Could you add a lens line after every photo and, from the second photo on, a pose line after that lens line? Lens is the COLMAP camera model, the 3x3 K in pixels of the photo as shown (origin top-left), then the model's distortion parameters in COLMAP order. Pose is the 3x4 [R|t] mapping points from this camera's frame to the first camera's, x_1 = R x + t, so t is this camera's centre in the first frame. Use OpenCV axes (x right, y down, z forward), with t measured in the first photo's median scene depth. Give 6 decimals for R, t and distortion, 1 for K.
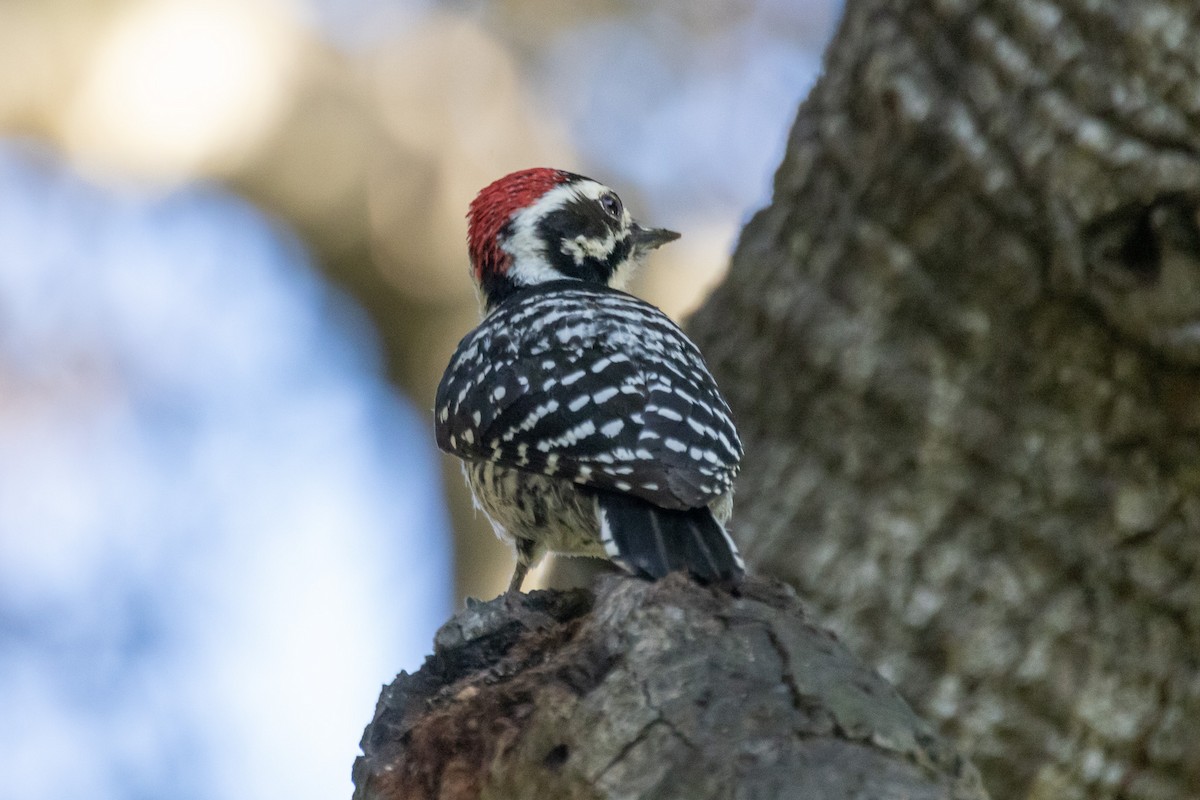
lens RADIAL K [[5555.8, 0, 599.4], [0, 5555.8, 401.0], [0, 0, 1]] dist [0.383756, 0.000000]
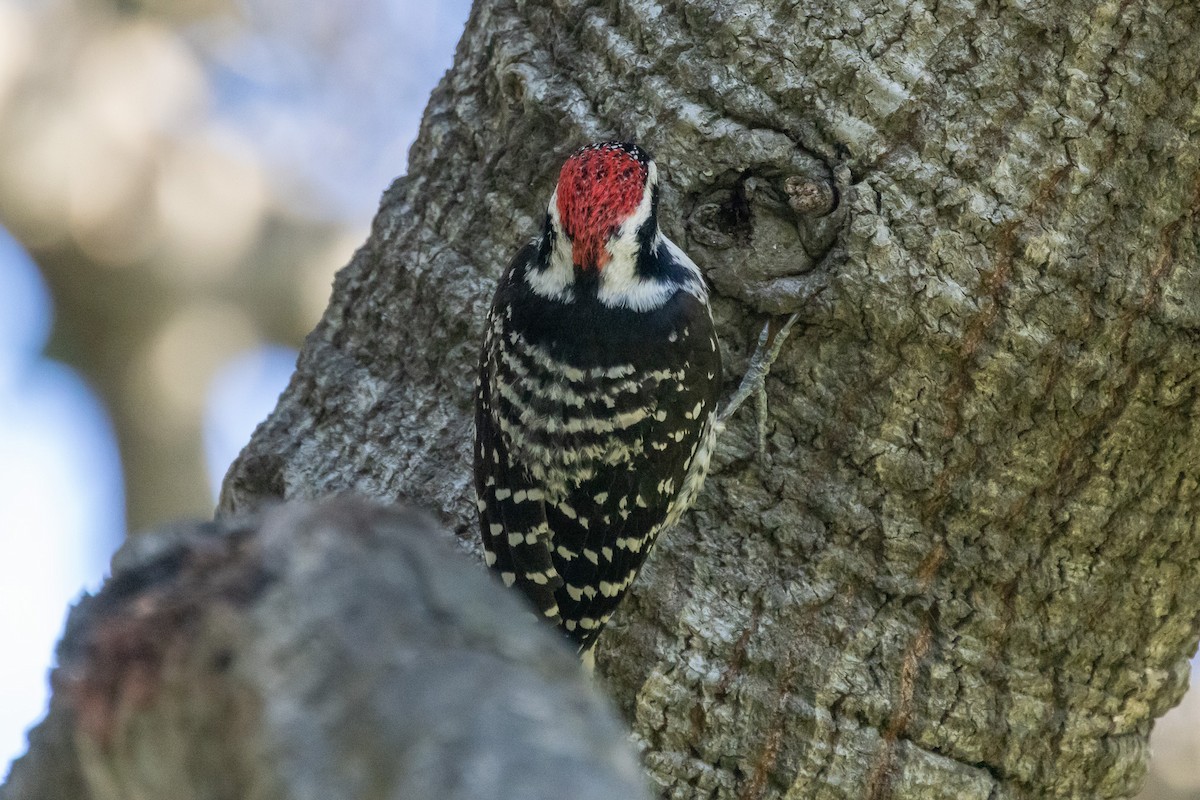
lens RADIAL K [[5555.8, 0, 600.0], [0, 5555.8, 398.7], [0, 0, 1]] dist [0.383756, 0.000000]
pose [[0.998375, -0.004509, 0.056803, 0.004821], [0.003600, 0.999864, 0.016103, -0.007923], [-0.056867, -0.015872, 0.998256, -0.135407]]
